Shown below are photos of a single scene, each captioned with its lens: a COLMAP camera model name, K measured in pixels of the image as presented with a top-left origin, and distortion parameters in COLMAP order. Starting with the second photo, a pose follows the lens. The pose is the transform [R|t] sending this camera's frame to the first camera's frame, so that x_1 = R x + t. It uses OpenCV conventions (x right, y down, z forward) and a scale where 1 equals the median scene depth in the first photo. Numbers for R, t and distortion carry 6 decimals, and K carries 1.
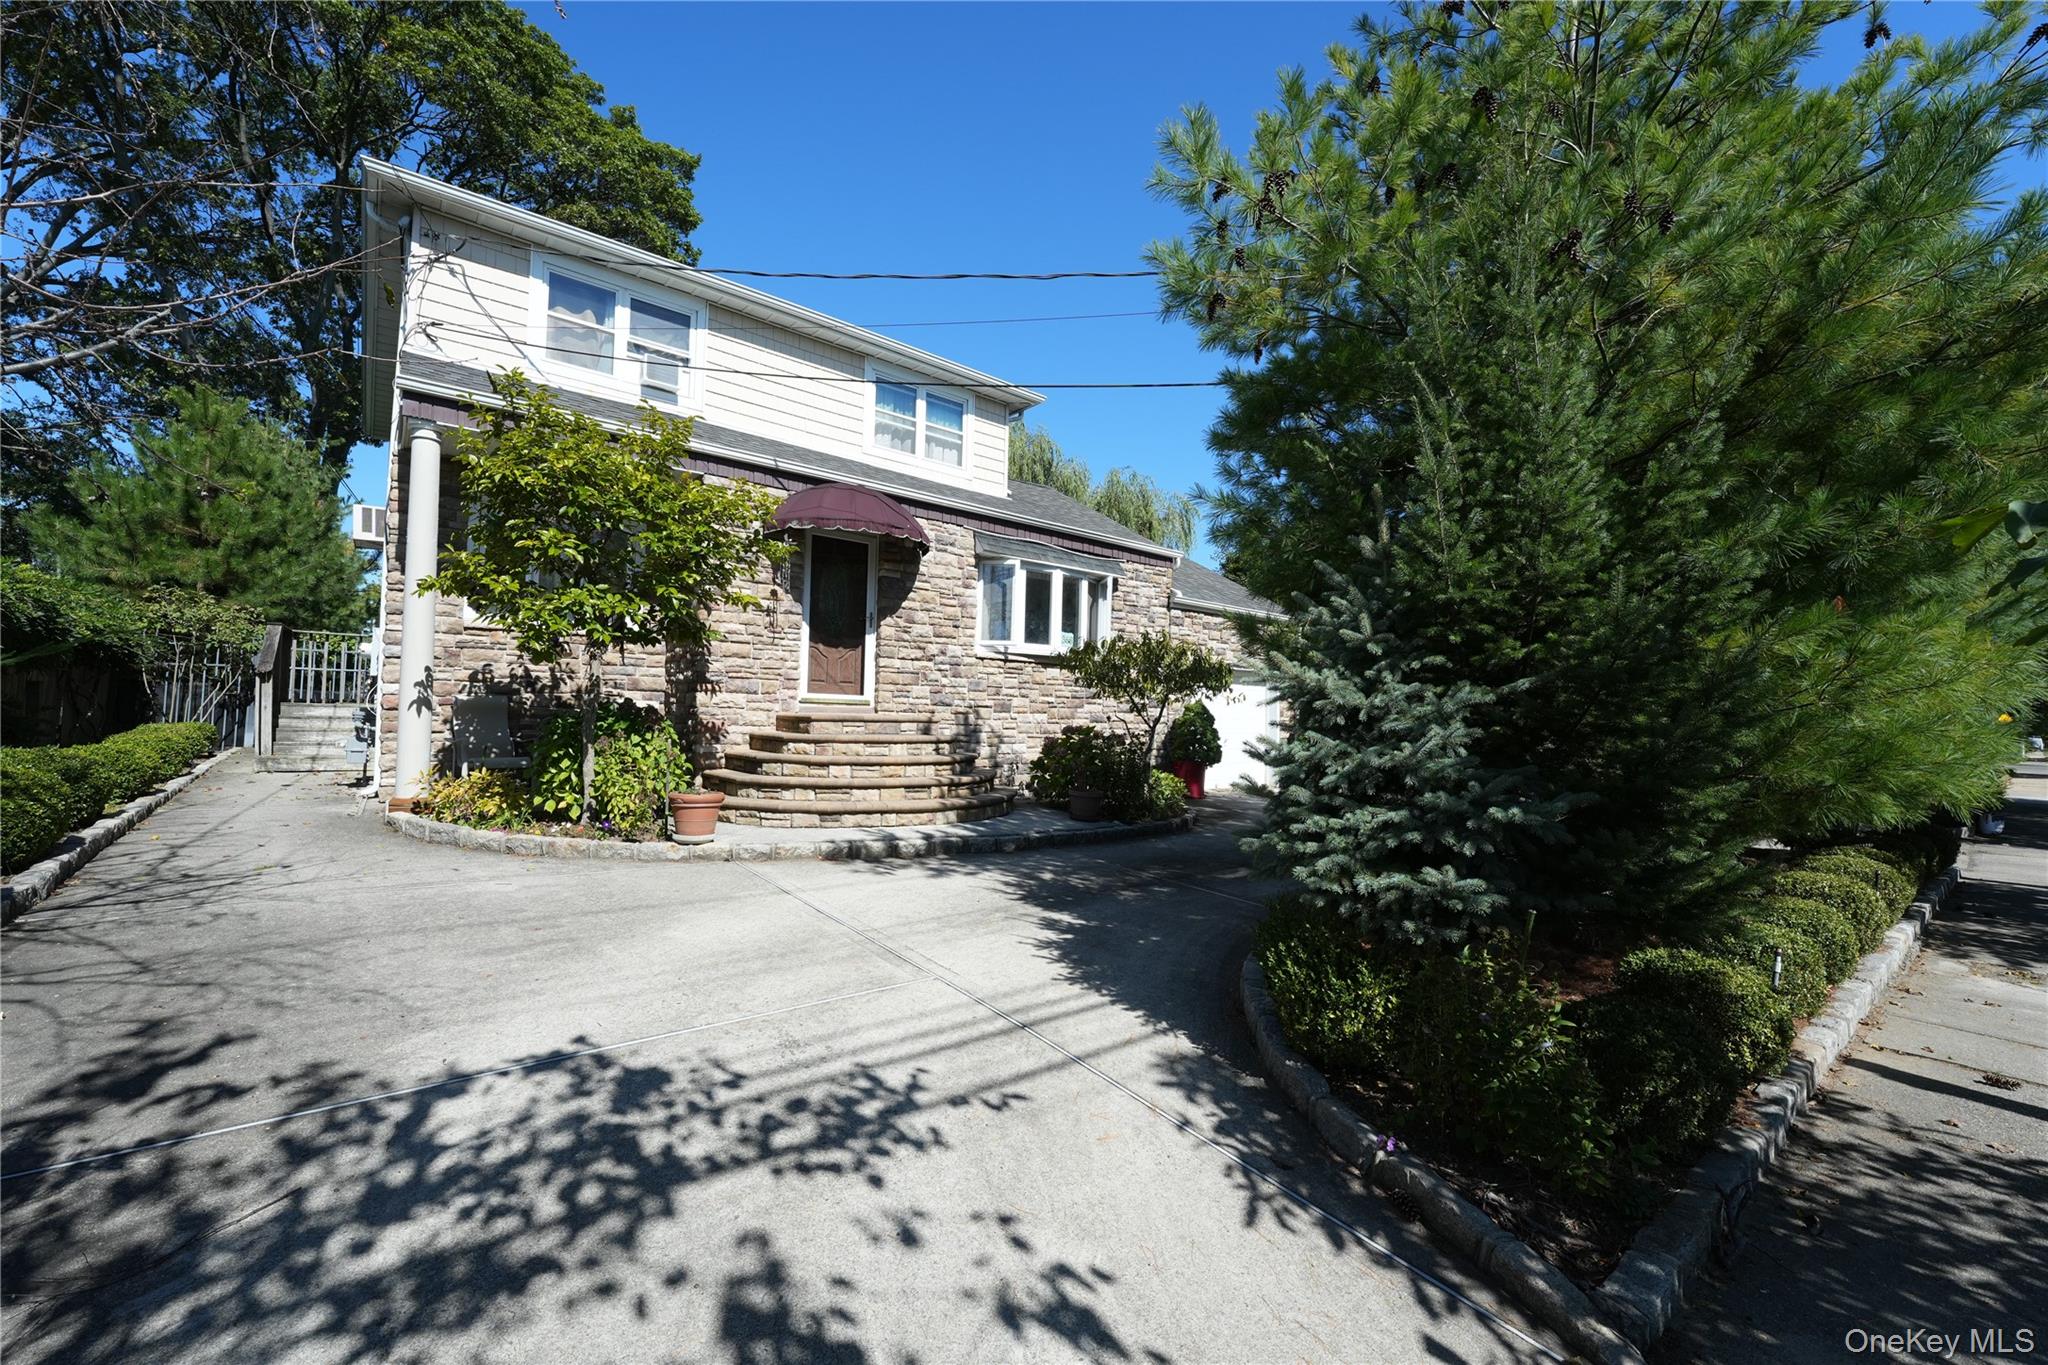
lens RADIAL K [[807.2, 0, 1018.4], [0, 807.2, 688.5], [0, 0, 1]] dist [-0.000394, -0.002152]
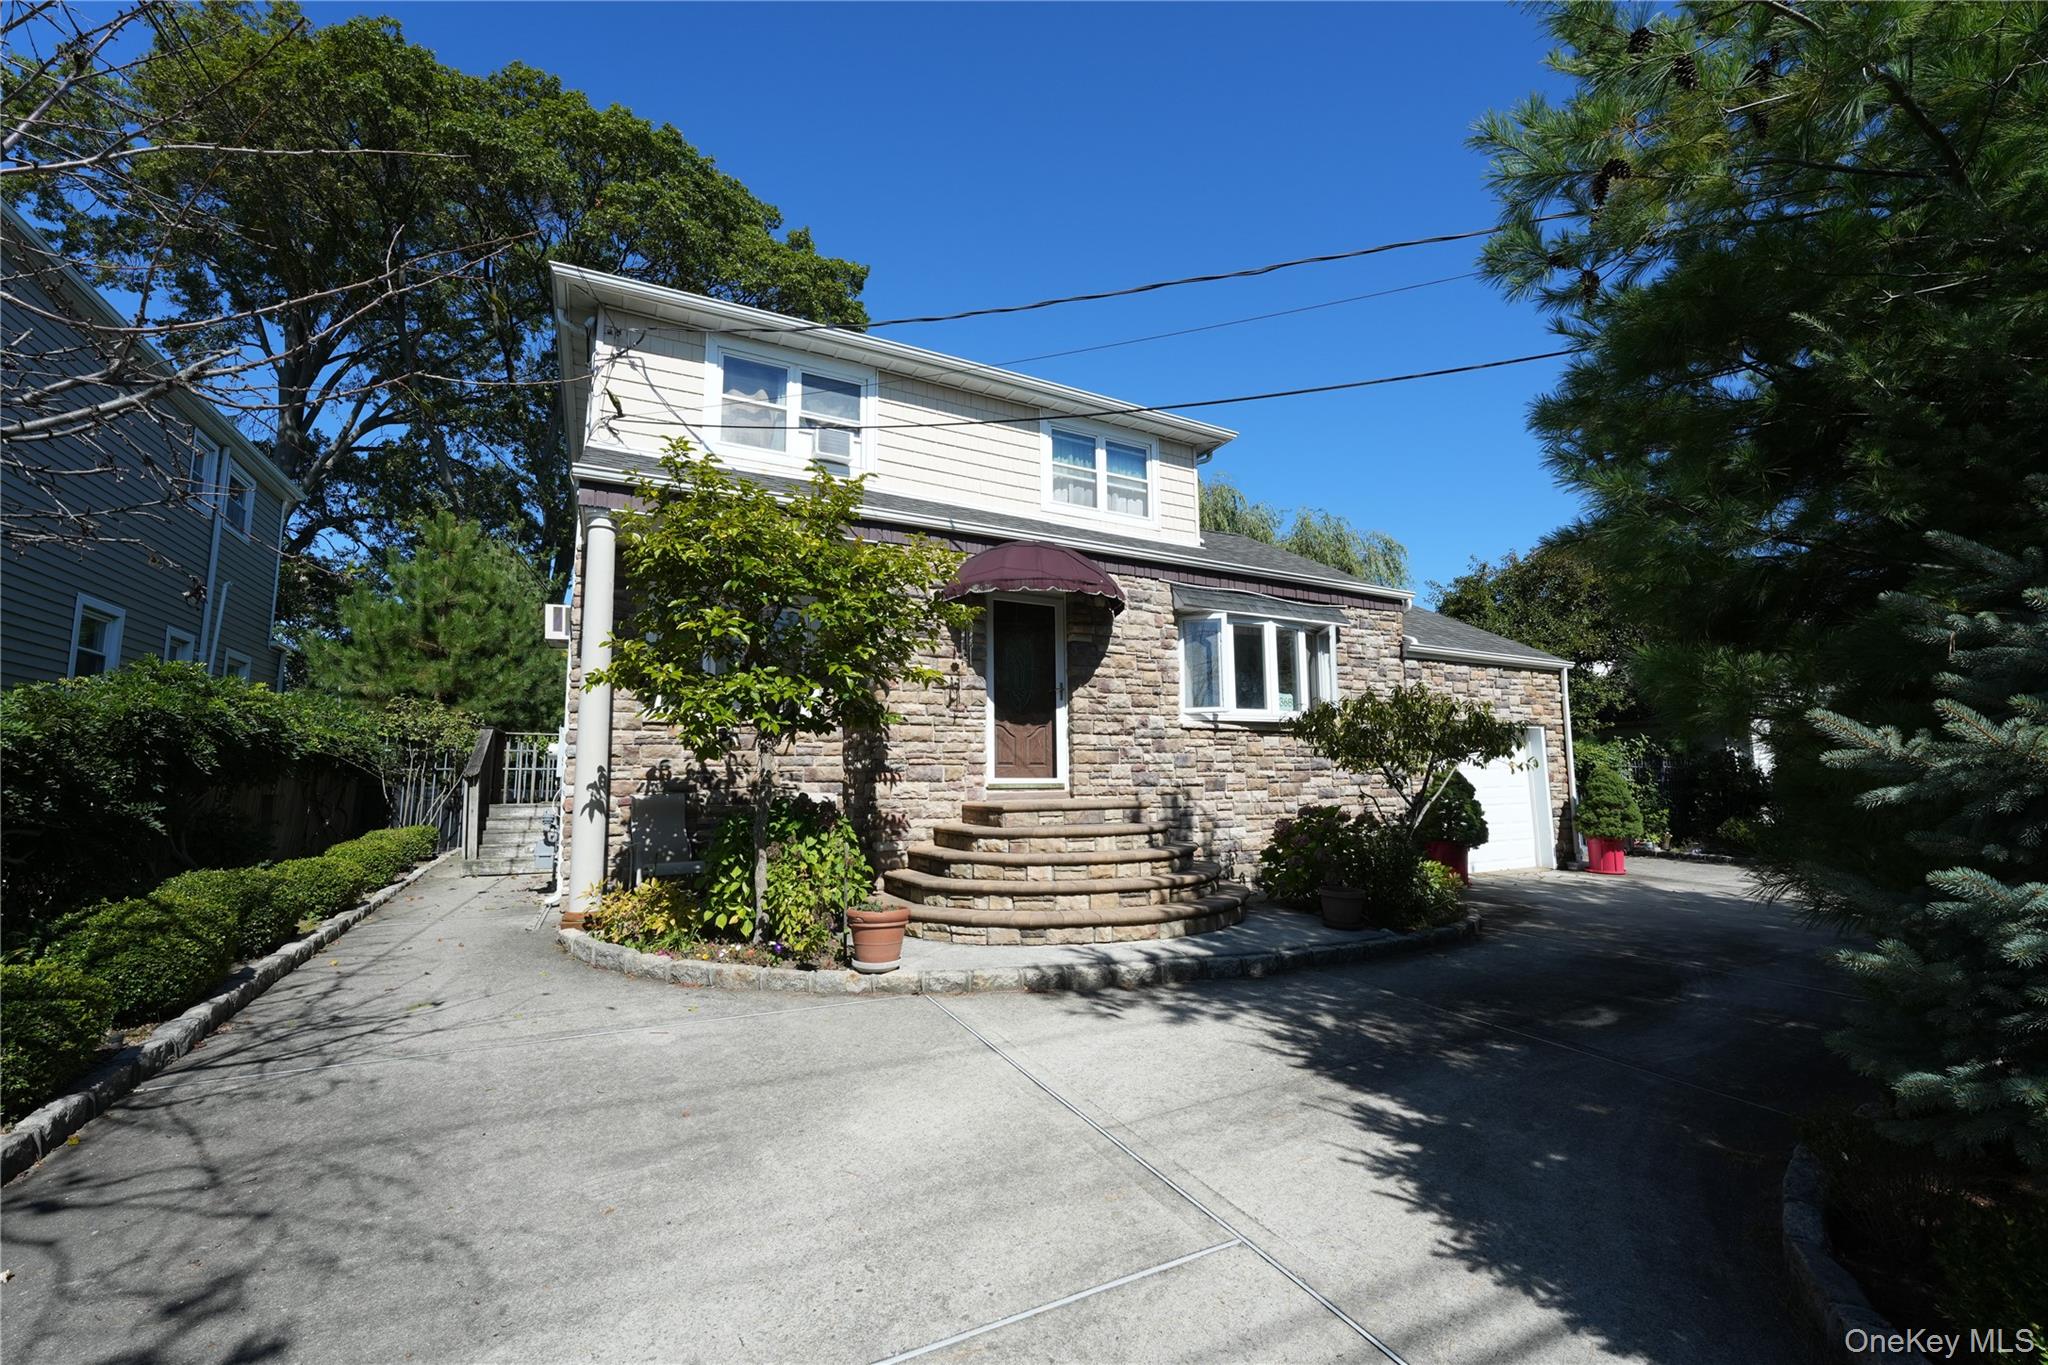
lens RADIAL K [[807.2, 0, 1024.8], [0, 807.2, 686.9], [0, 0, 1]] dist [-0.000394, -0.002152]
pose [[0.979614, -0.056889, -0.192667, -0.059705], [0.039613, 0.994937, -0.092369, -0.011801], [0.196946, 0.082853, 0.976907, 0.152961]]
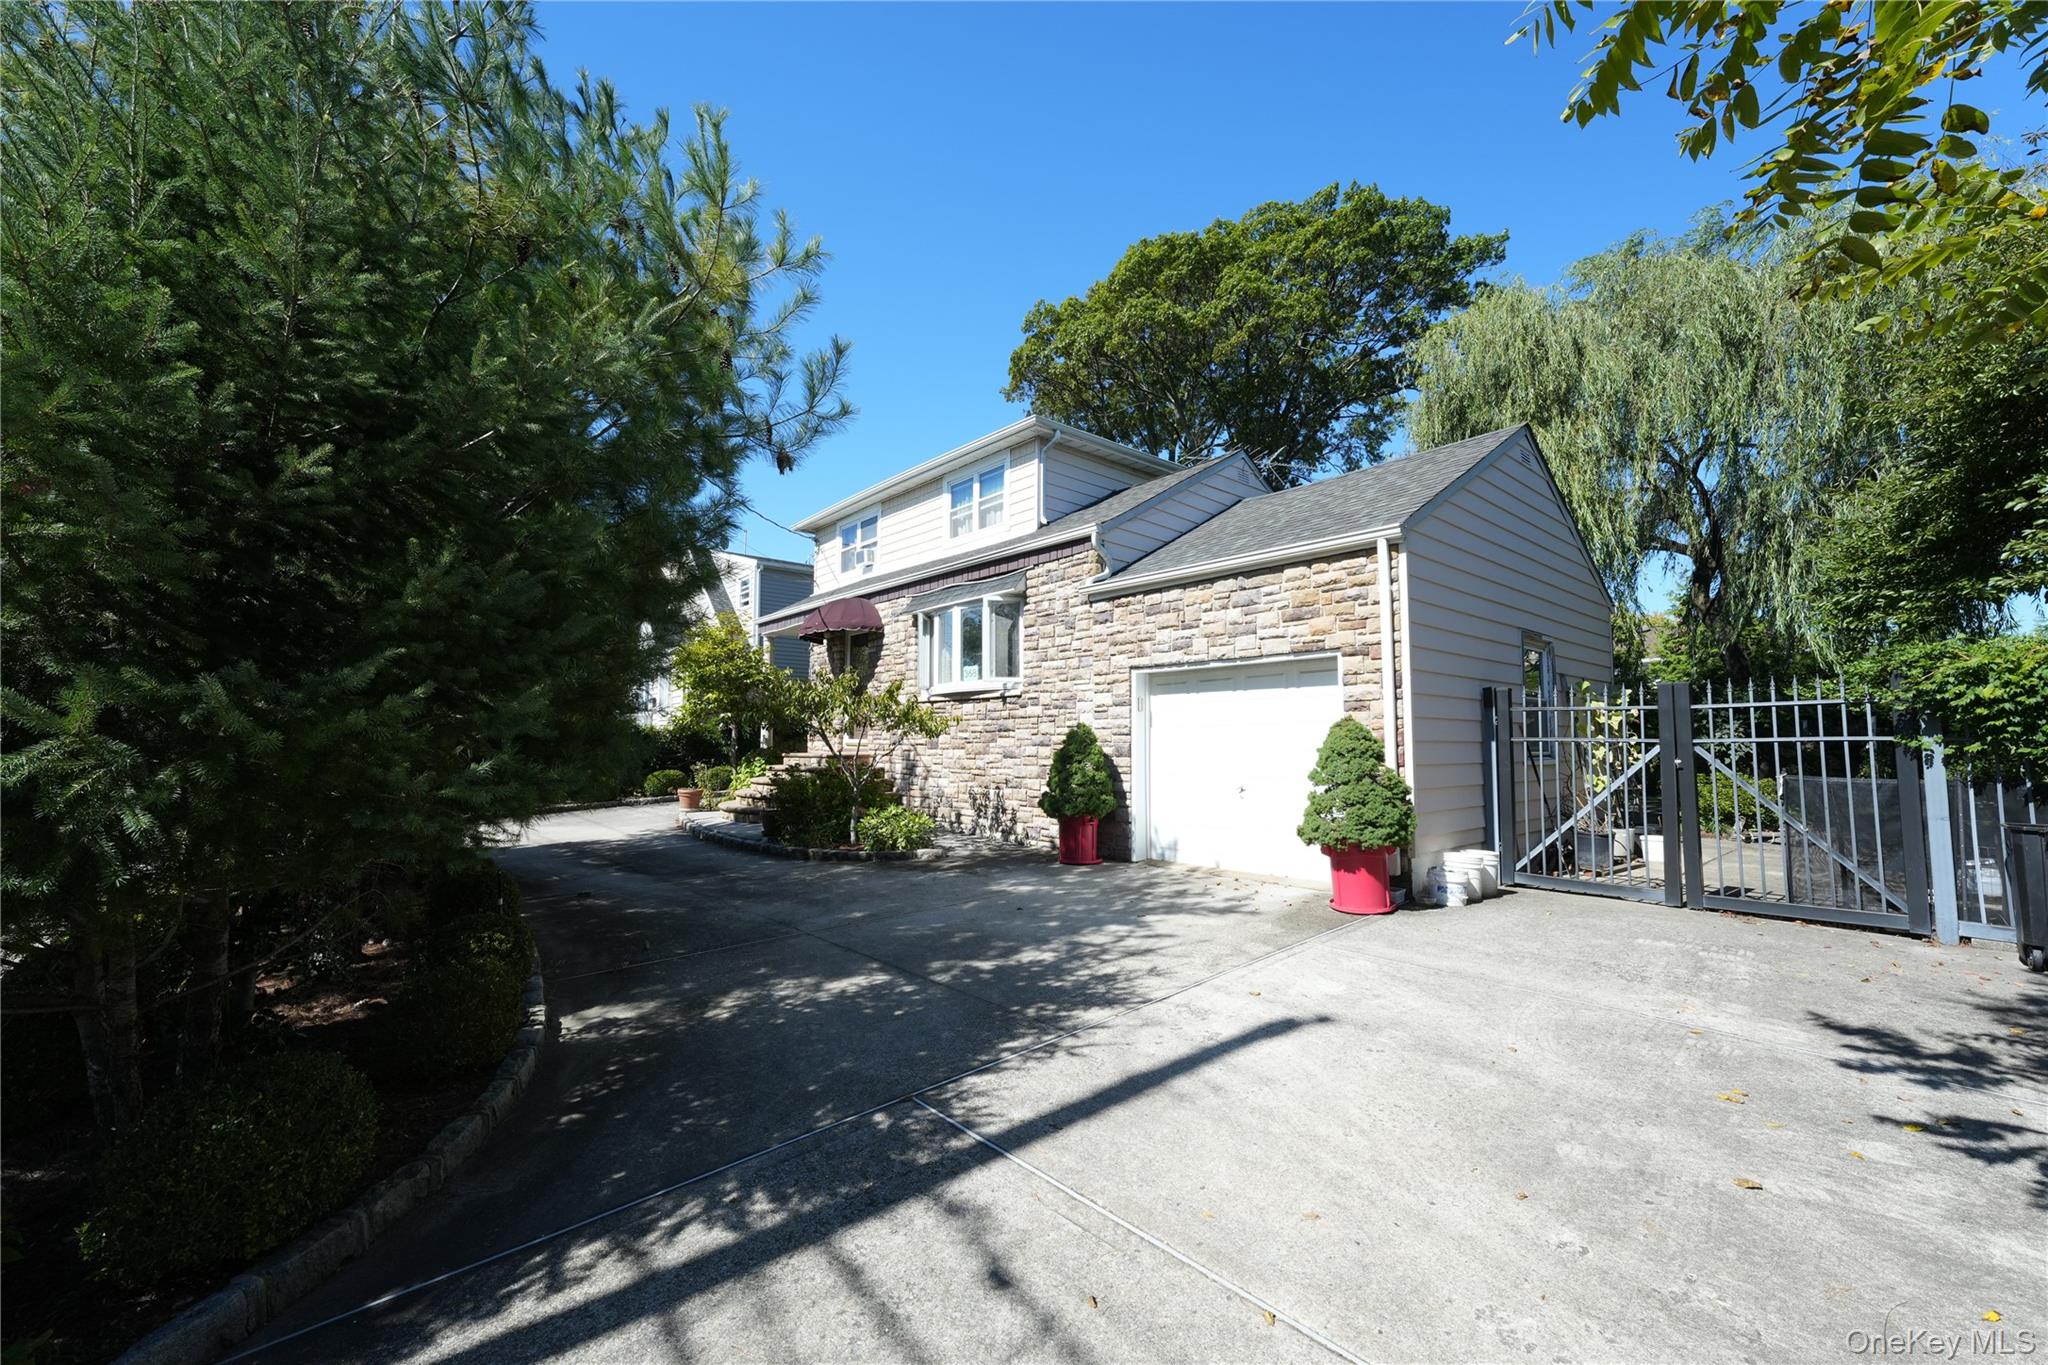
lens RADIAL K [[807.2, 0, 1025.7], [0, 807.2, 687.5], [0, 0, 1]] dist [-0.000394, -0.002152]
pose [[0.045161, -0.095530, -0.994402, 1.391878], [0.036610, 0.994907, -0.093916, 0.068589], [0.998309, -0.032164, 0.048429, 1.371089]]
